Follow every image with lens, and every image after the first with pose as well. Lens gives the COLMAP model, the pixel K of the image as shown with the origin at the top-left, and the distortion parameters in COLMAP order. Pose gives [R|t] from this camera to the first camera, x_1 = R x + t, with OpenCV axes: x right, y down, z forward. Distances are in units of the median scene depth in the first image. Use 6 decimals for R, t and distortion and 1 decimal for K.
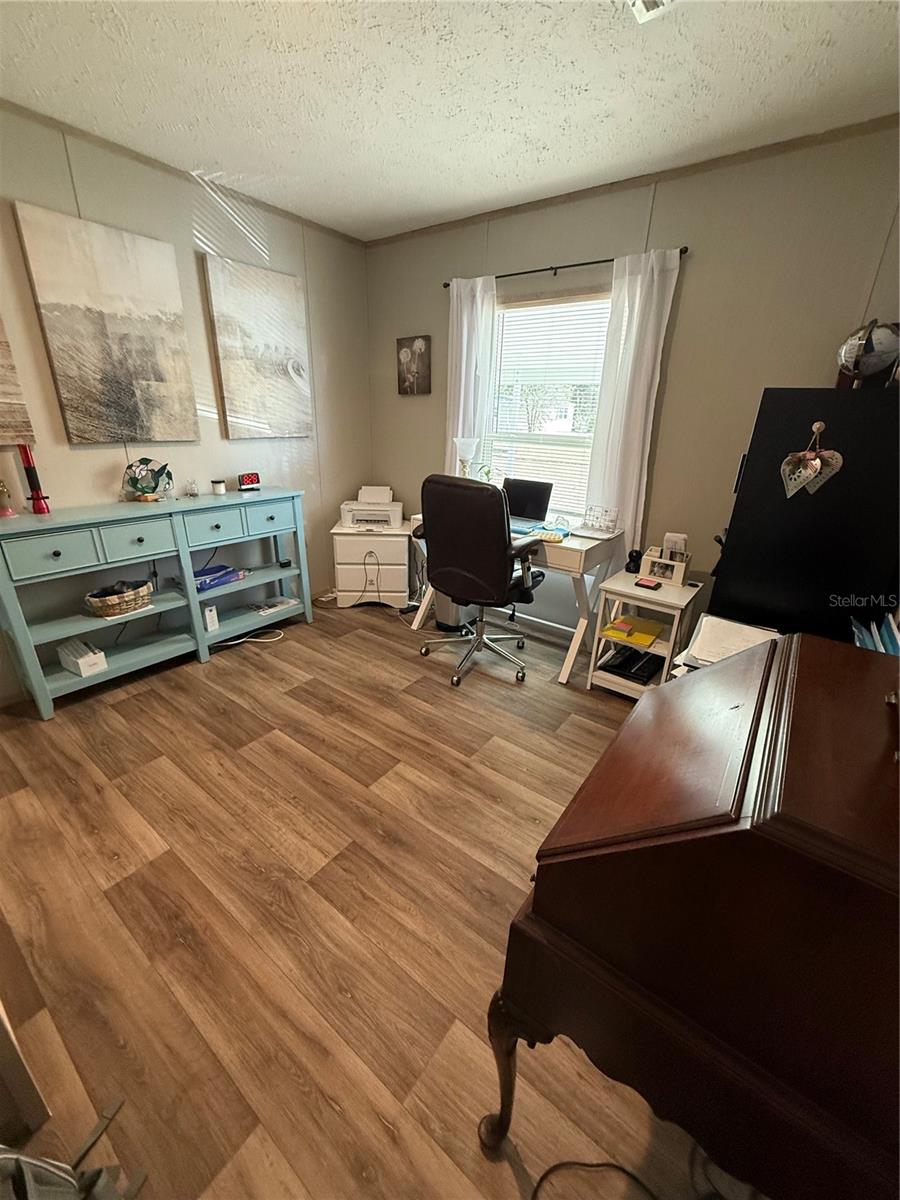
lens RADIAL K [[476.9, 0, 445.7], [0, 476.9, 602.3], [0, 0, 1]] dist [0.001137, -0.000167]
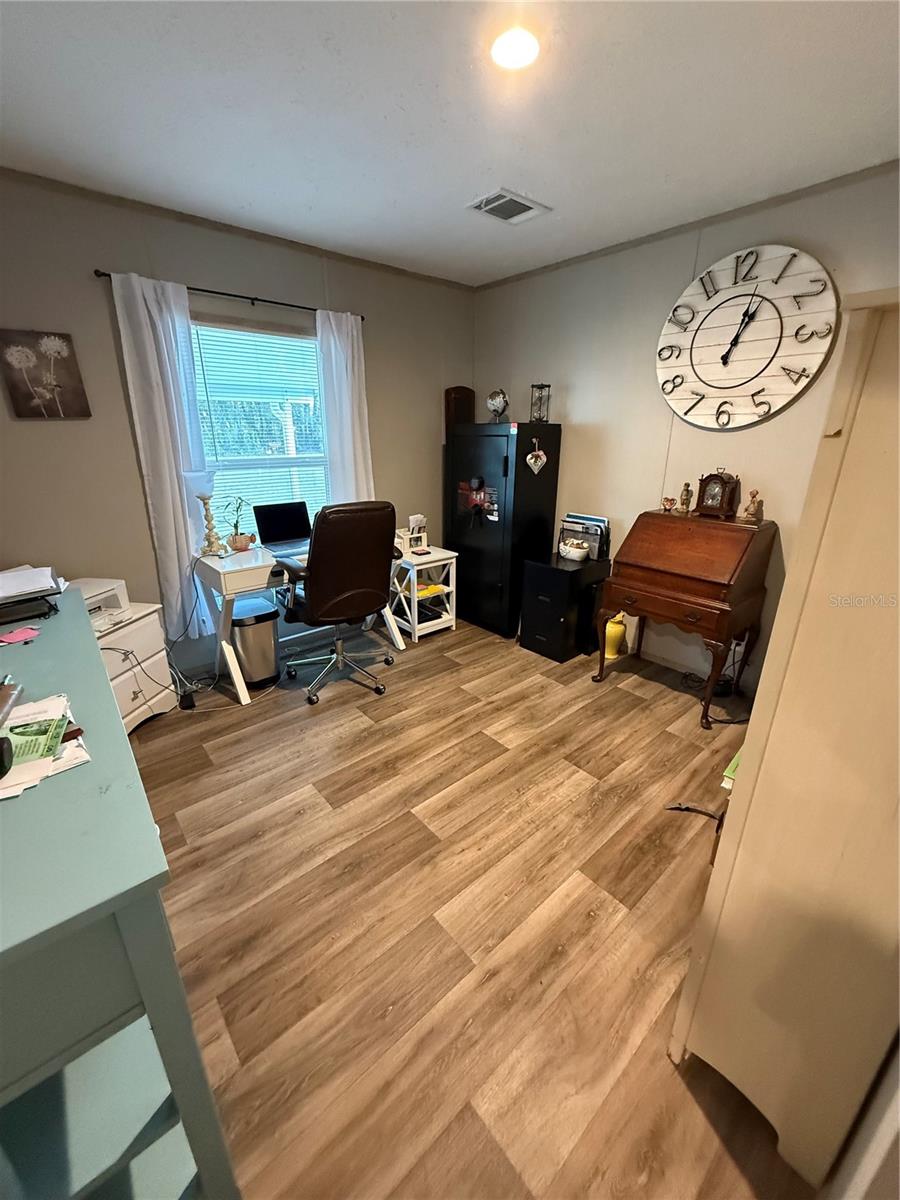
lens RADIAL K [[476.9, 0, 448.2], [0, 476.9, 604.9], [0, 0, 1]] dist [0.001137, -0.000167]
pose [[0.209847, -0.364288, 0.907336, -1.016012], [0.367308, 0.889397, 0.272136, -0.285999], [-0.906118, 0.276165, 0.320443, 0.565318]]
